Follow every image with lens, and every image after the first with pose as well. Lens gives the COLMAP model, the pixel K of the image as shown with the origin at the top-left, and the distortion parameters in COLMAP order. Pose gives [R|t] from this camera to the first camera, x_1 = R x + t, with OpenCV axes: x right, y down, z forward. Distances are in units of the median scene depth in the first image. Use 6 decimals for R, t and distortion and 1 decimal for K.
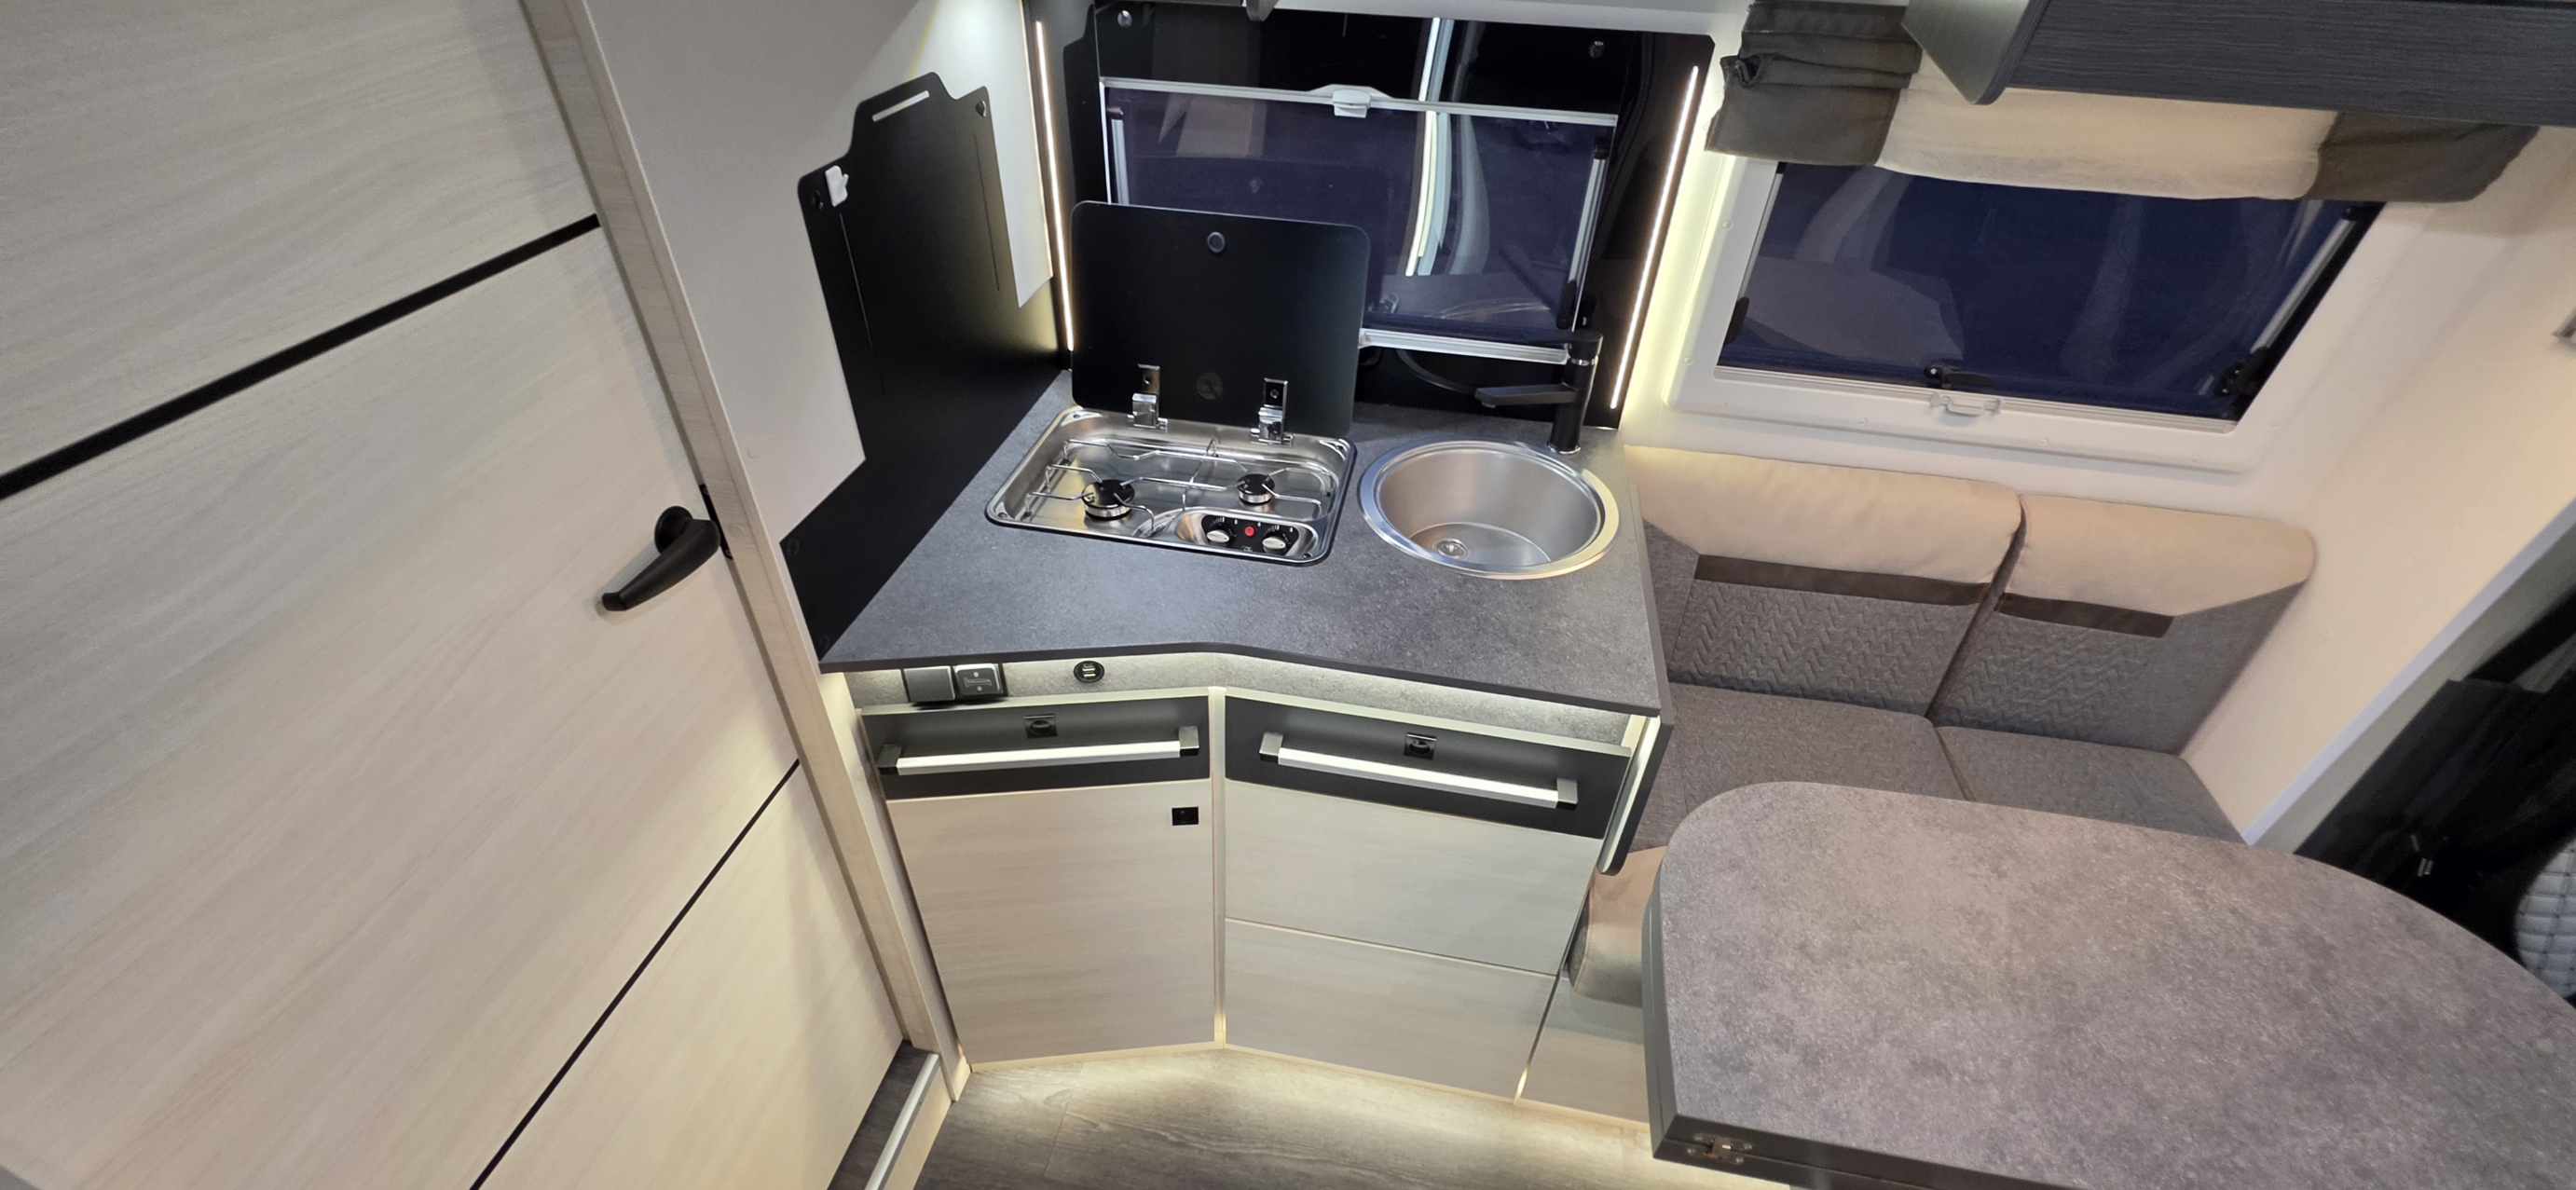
lens RADIAL K [[1036.1, 0, 1288.0], [0, 1036.1, 595.0], [0, 0, 1]] dist [-0.001252, -0.000228]
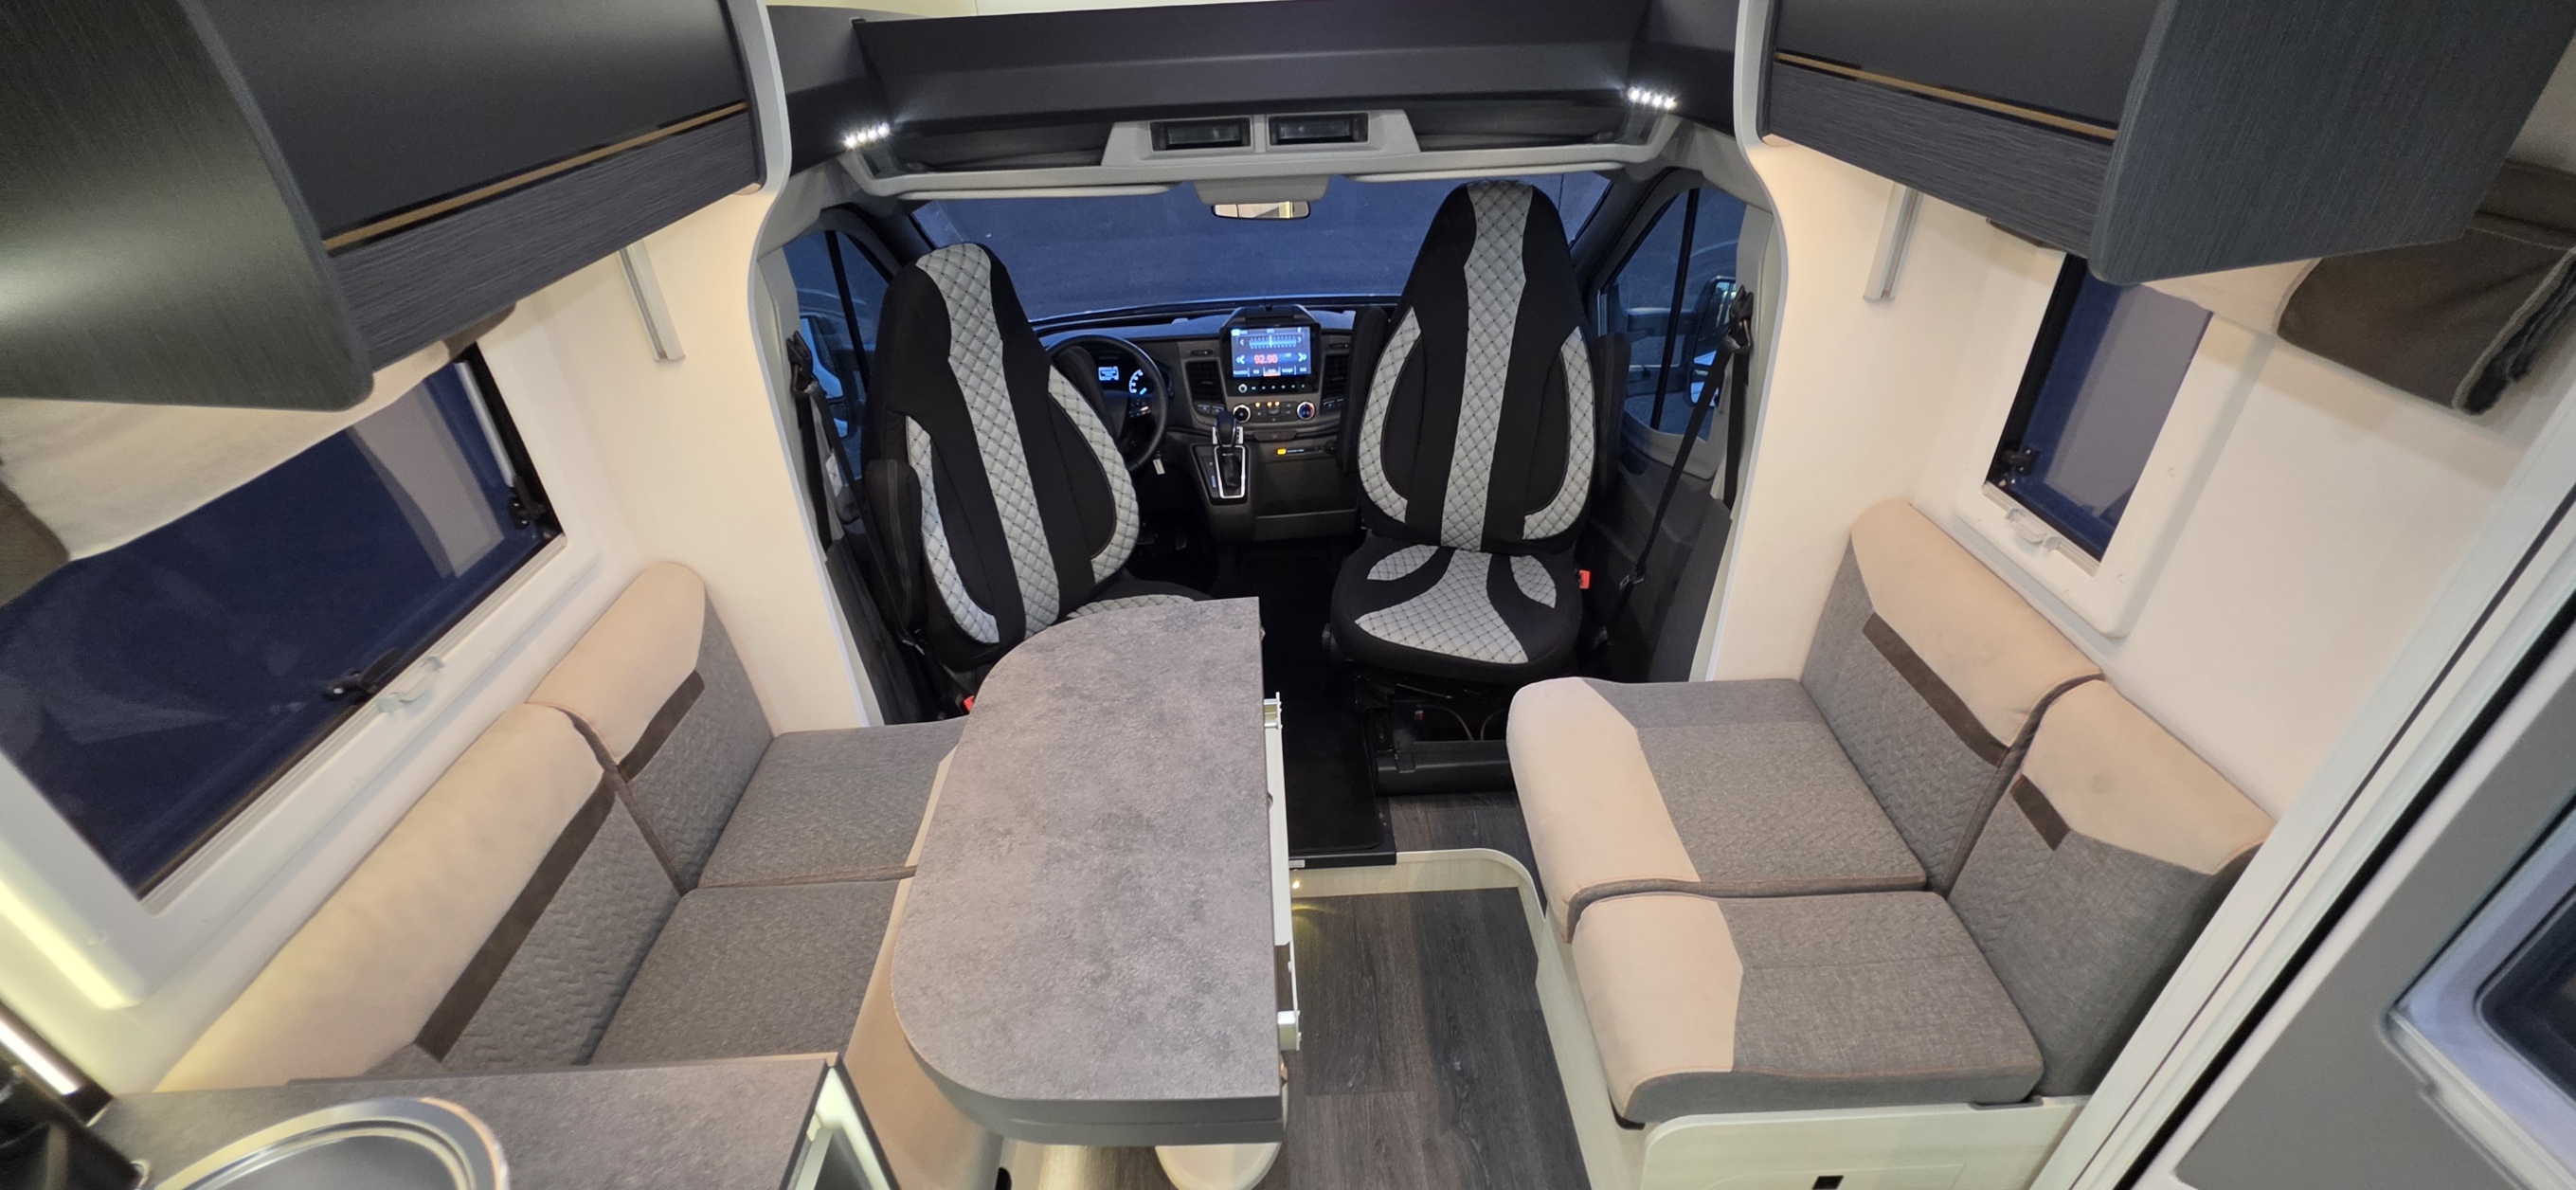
lens RADIAL K [[1028.0, 0, 1288.0], [0, 1028.0, 595.0], [0, 0, 1]] dist [-0.001351, -0.000138]
pose [[-0.214487, -0.550901, 0.806538, -0.127676], [0.624511, 0.557557, 0.546915, -0.226591], [-0.750987, 0.620998, 0.224455, 0.220322]]
